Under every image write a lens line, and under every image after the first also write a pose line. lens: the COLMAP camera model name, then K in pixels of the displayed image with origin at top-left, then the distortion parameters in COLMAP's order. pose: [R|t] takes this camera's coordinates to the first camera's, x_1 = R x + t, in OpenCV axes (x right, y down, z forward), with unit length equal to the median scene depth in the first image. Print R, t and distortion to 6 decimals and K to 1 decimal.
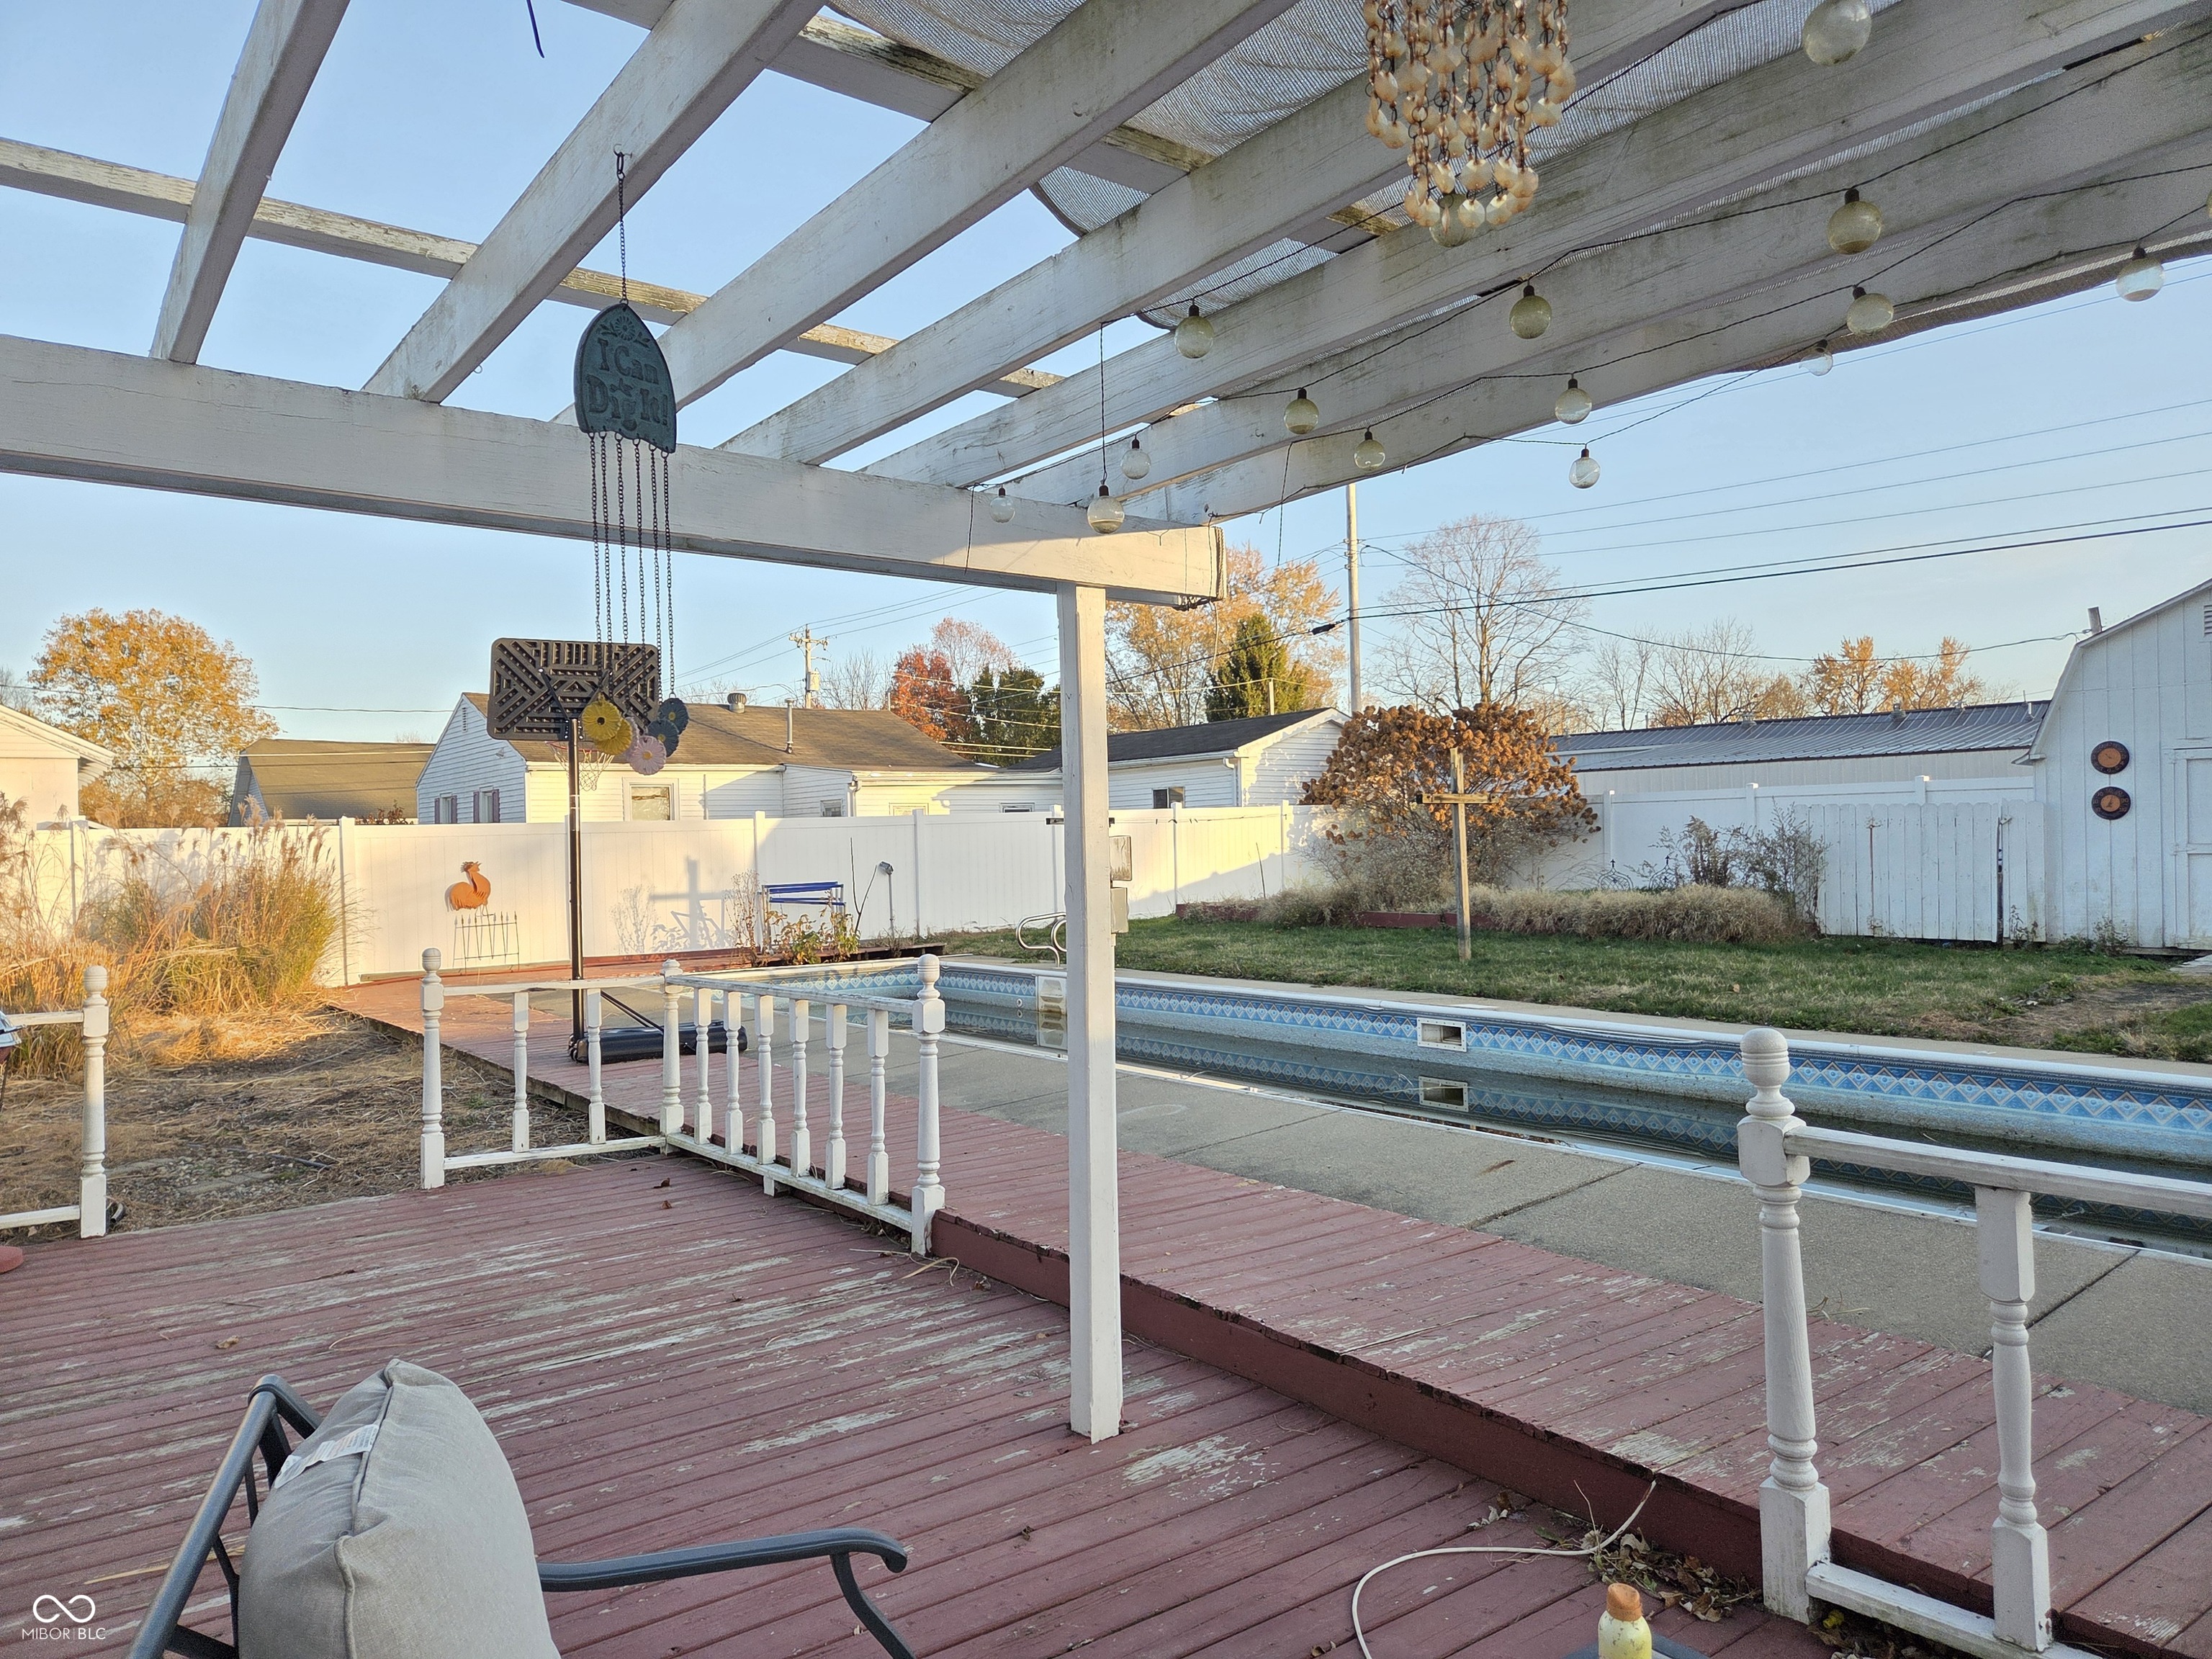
lens RADIAL K [[1490.1, 0, 1106.0], [0, 1490.1, 829.5], [0, 0, 1]] dist [0.037343, -0.002278]
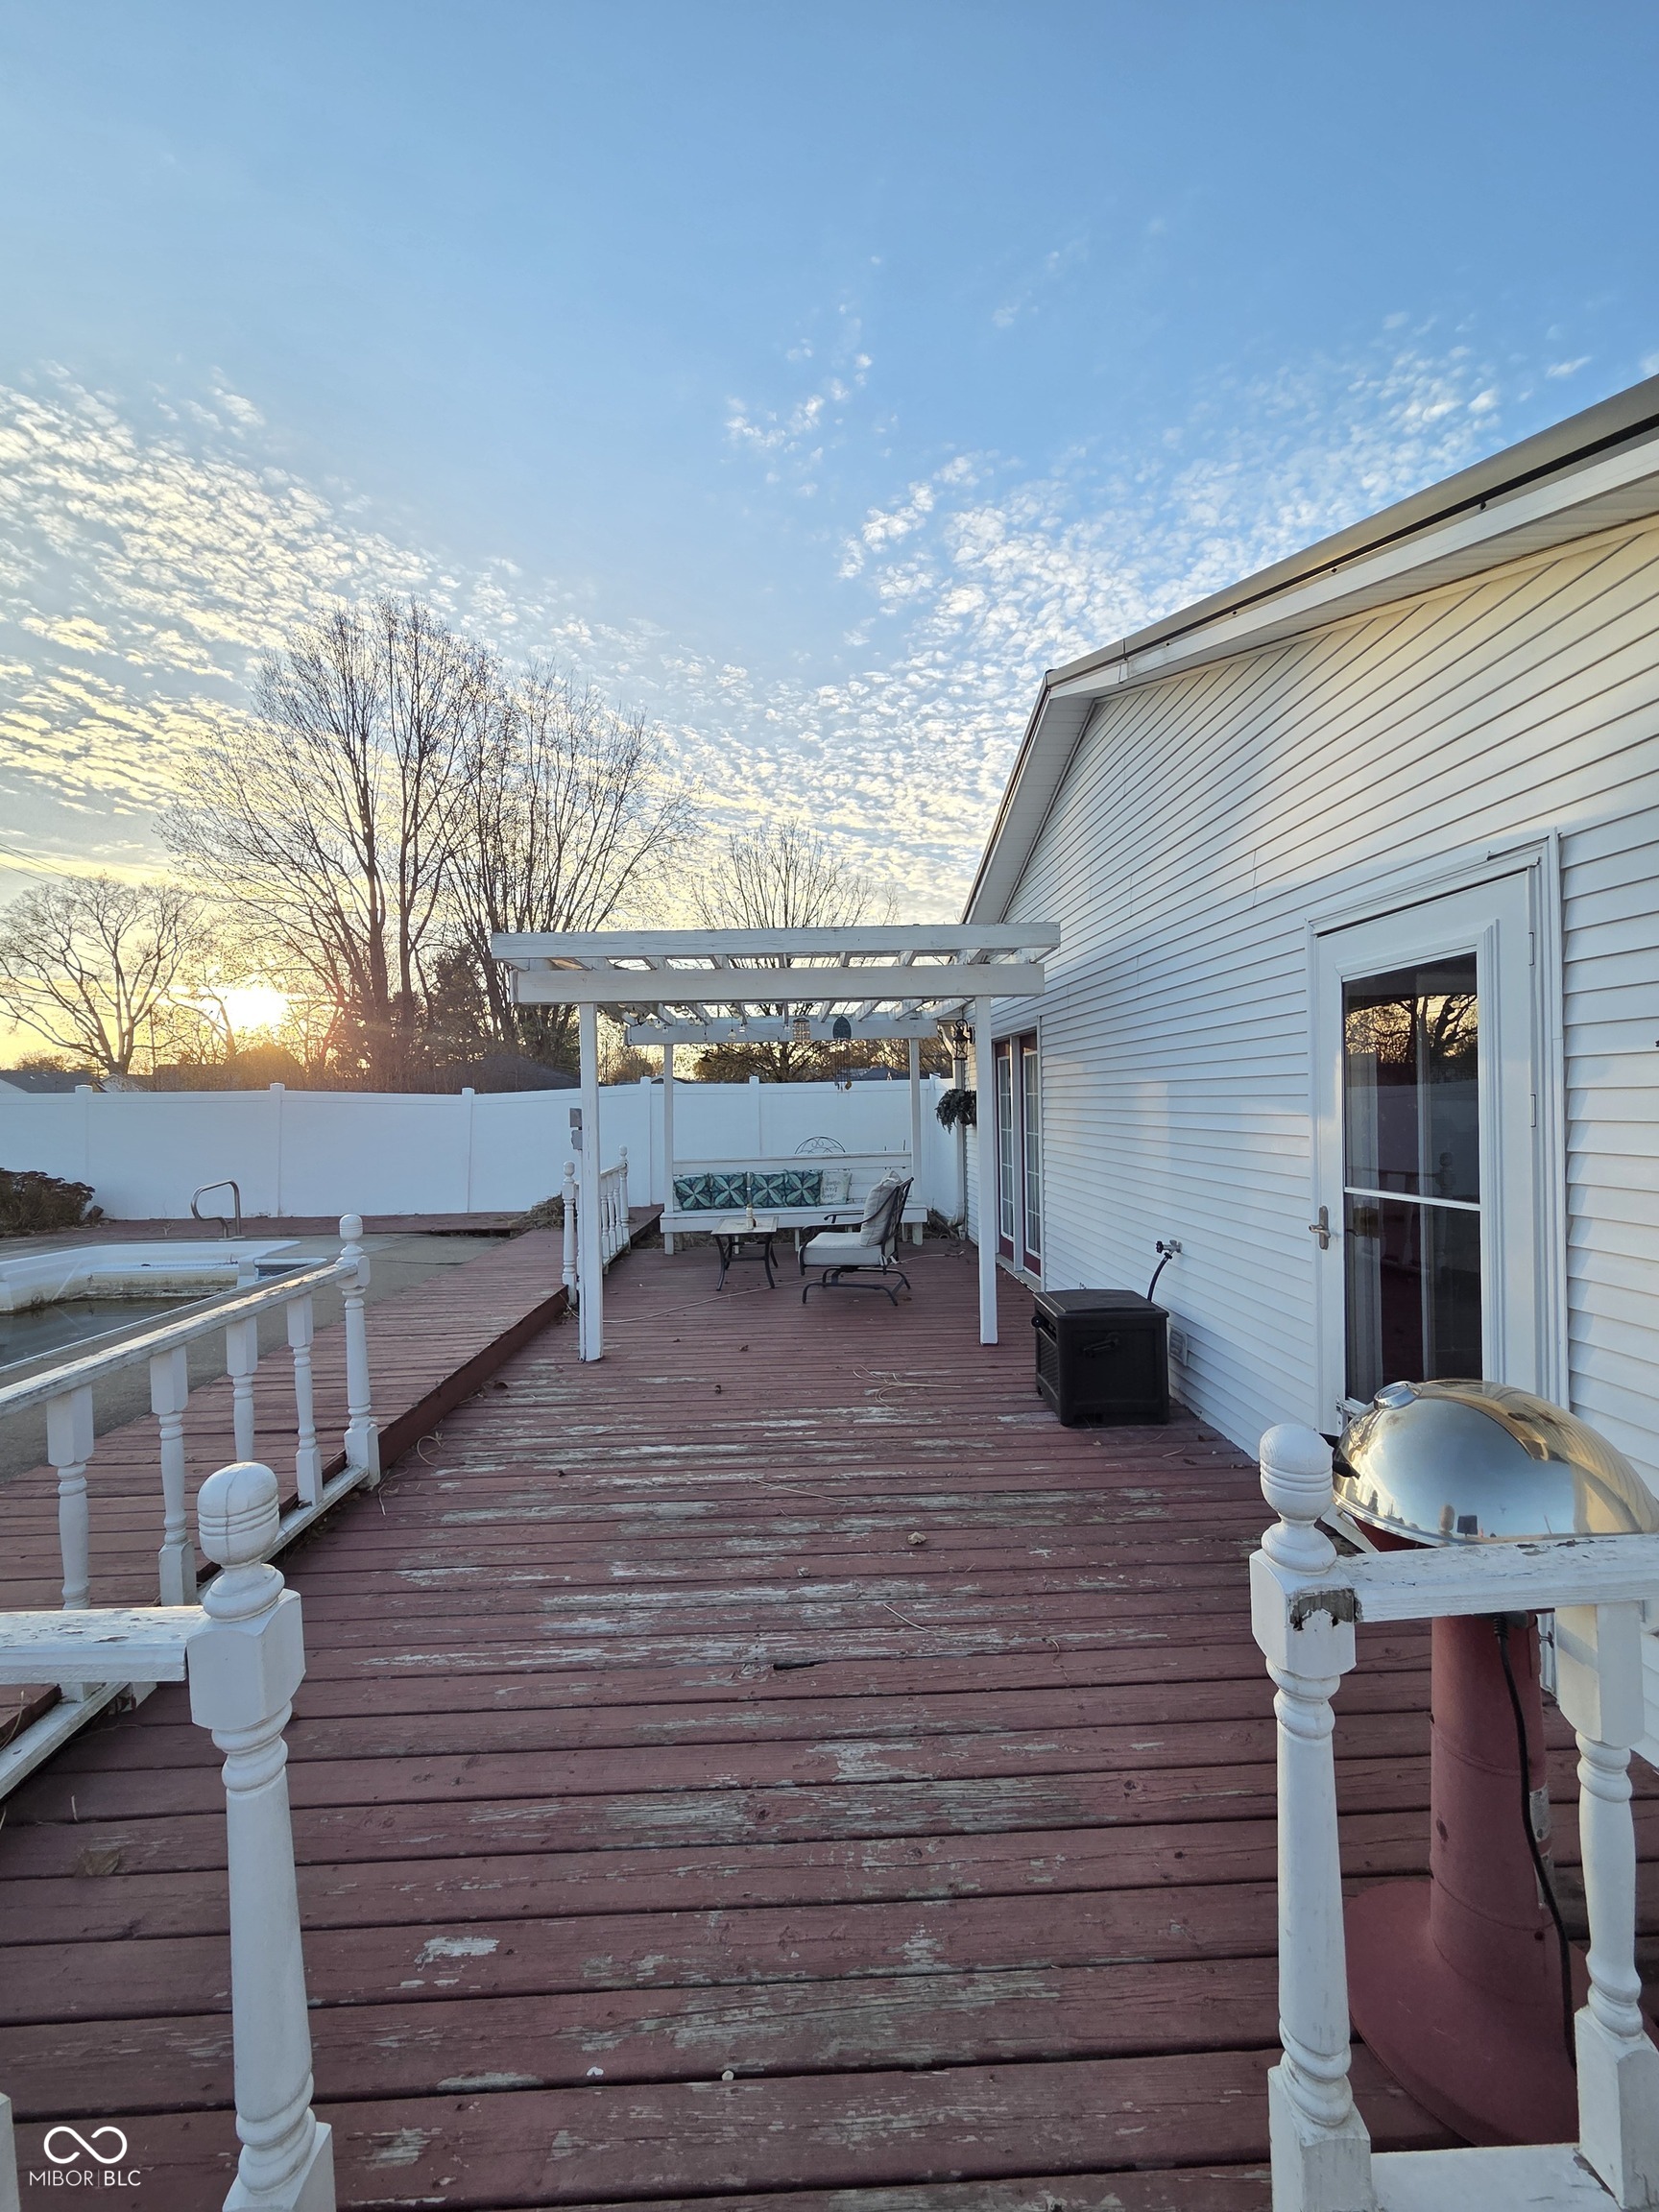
lens RADIAL K [[905.1, 0, 829.5], [0, 905.1, 1106.0], [0, 0, 1]] dist [0.000791, 0.000069]
pose [[-0.818917, 0.046857, 0.571996, -0.750593], [0.046464, 0.998803, -0.015298, 0.030036], [-0.572028, 0.014049, -0.820114, 1.284364]]
